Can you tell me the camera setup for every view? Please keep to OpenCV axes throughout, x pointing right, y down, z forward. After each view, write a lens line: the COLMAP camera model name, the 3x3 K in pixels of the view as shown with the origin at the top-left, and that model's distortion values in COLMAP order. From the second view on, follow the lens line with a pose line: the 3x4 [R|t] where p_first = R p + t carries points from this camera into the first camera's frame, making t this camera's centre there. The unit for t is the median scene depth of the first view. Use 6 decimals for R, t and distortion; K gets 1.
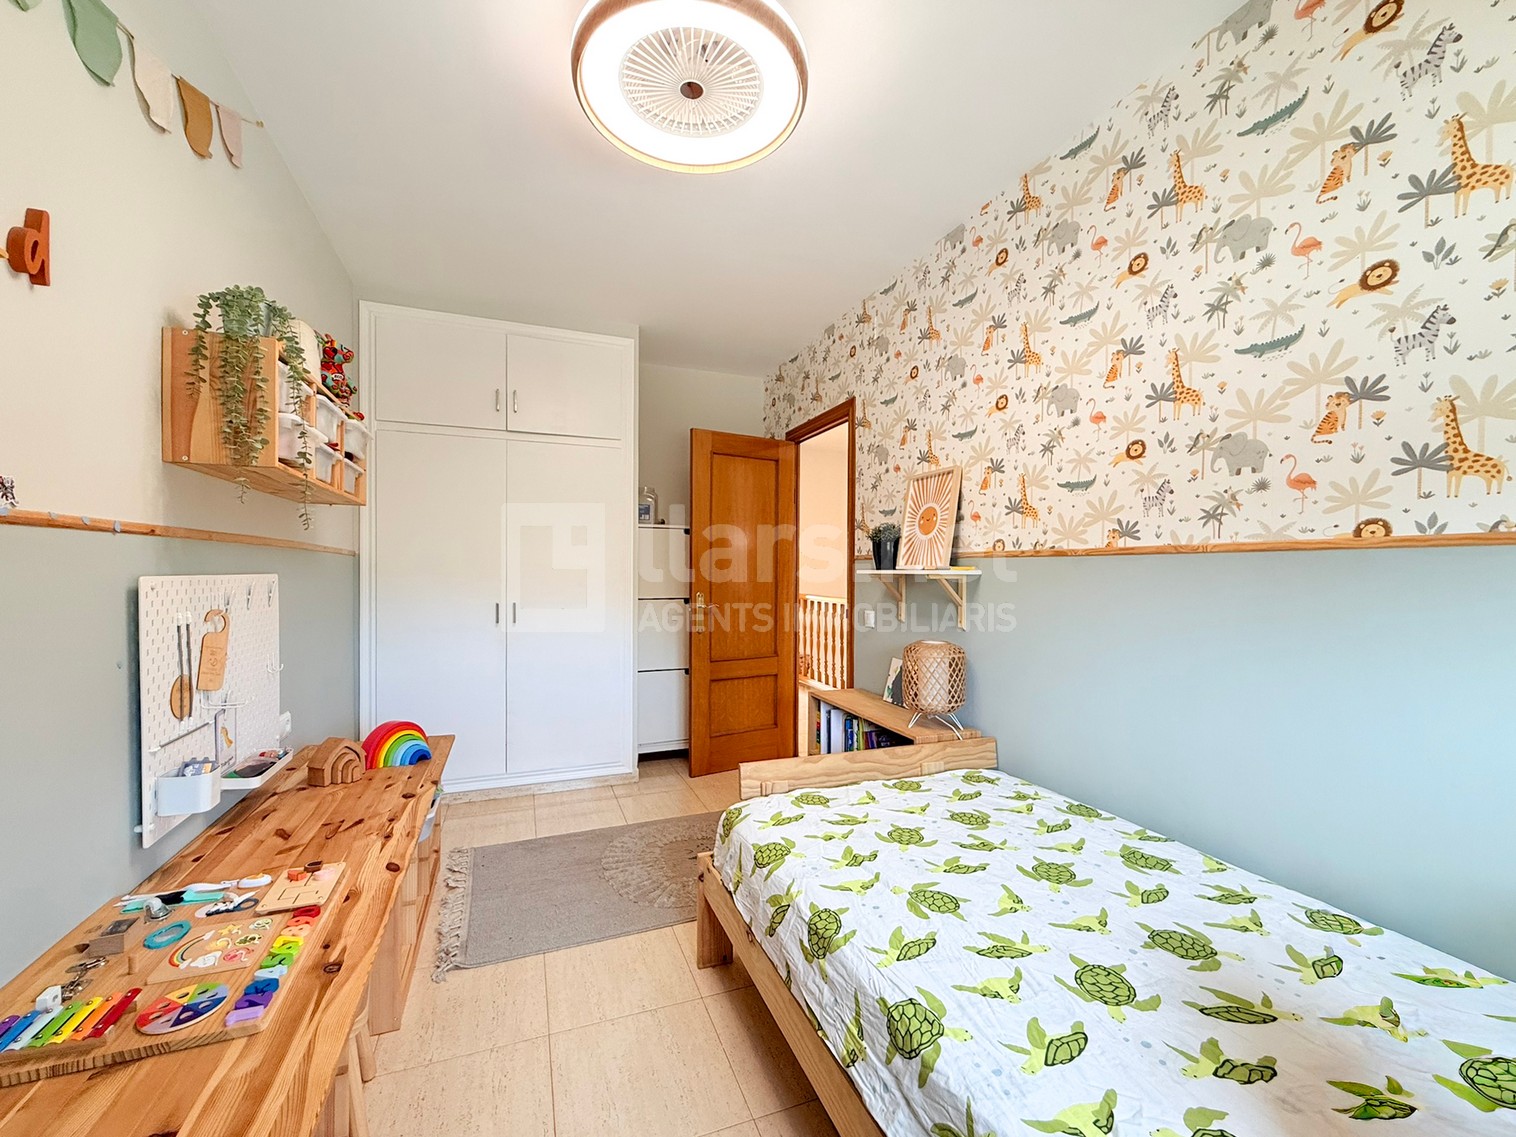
lens RADIAL K [[611.8, 0, 756.8], [0, 611.8, 570.8], [0, 0, 1]] dist [-0.001089, -0.000005]
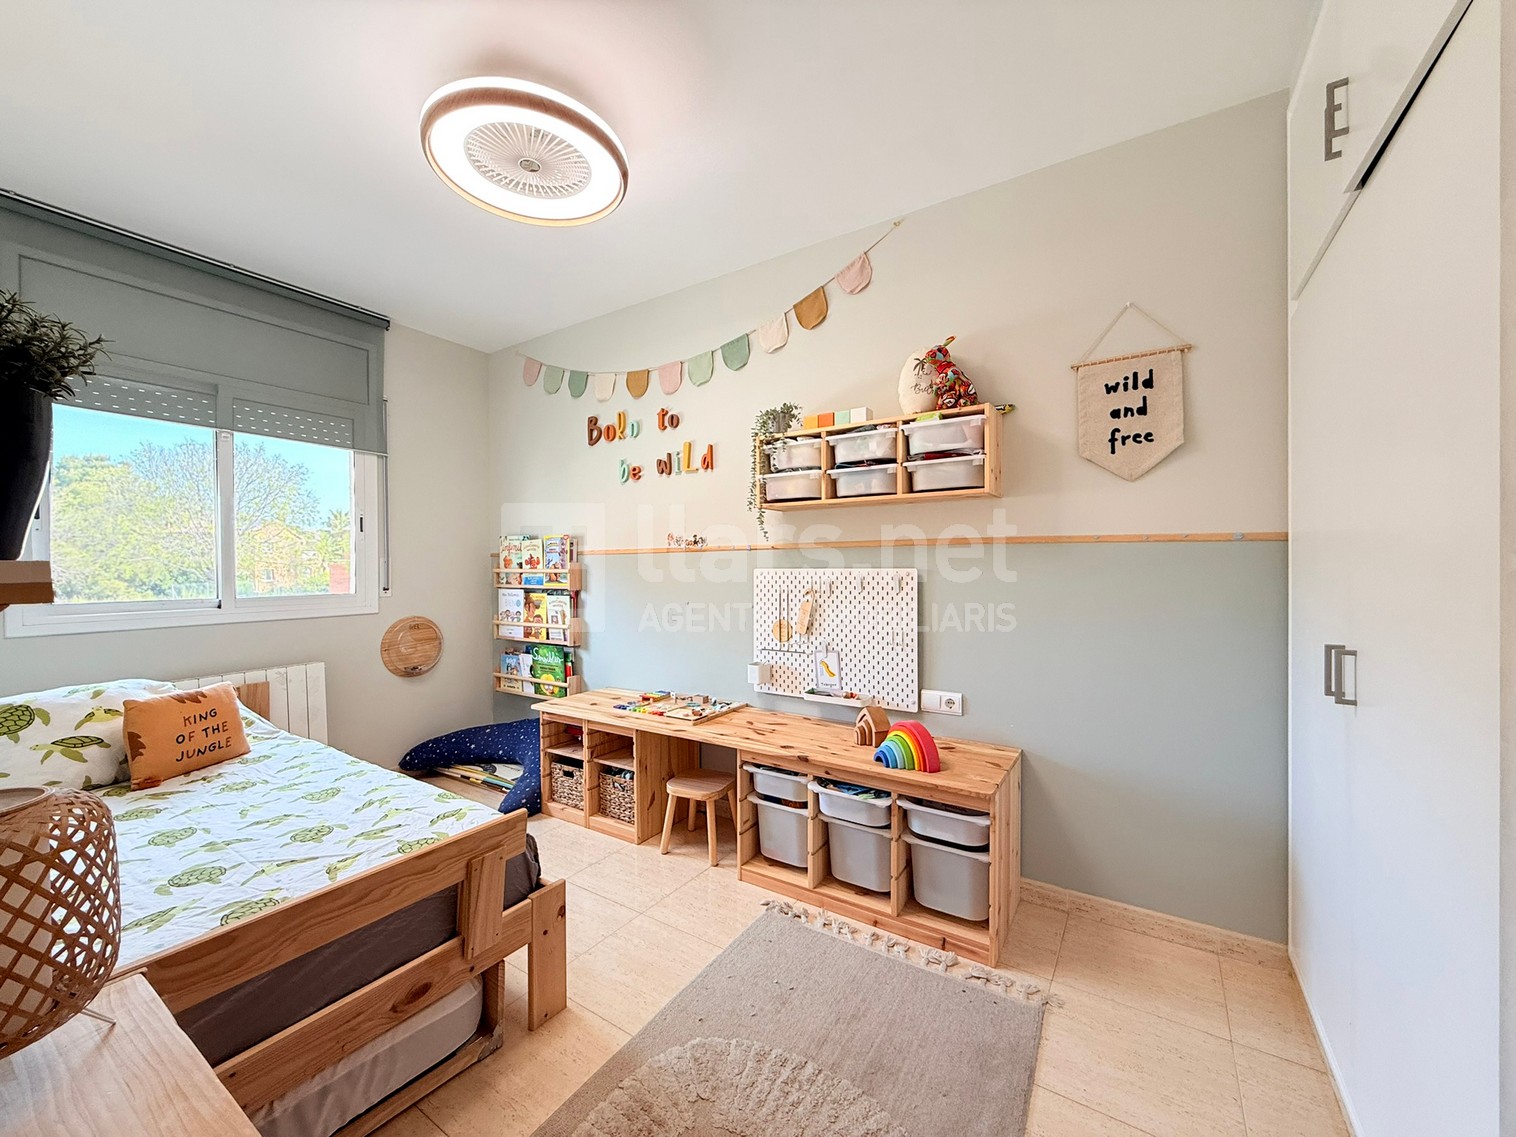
lens RADIAL K [[611.8, 0, 754.2], [0, 611.8, 570.6], [0, 0, 1]] dist [-0.001089, -0.000005]
pose [[-0.816201, 0.003656, -0.577756, 0.227589], [-0.000839, 0.999971, 0.007514, -0.001166], [0.577767, 0.006617, -0.816175, 2.211826]]
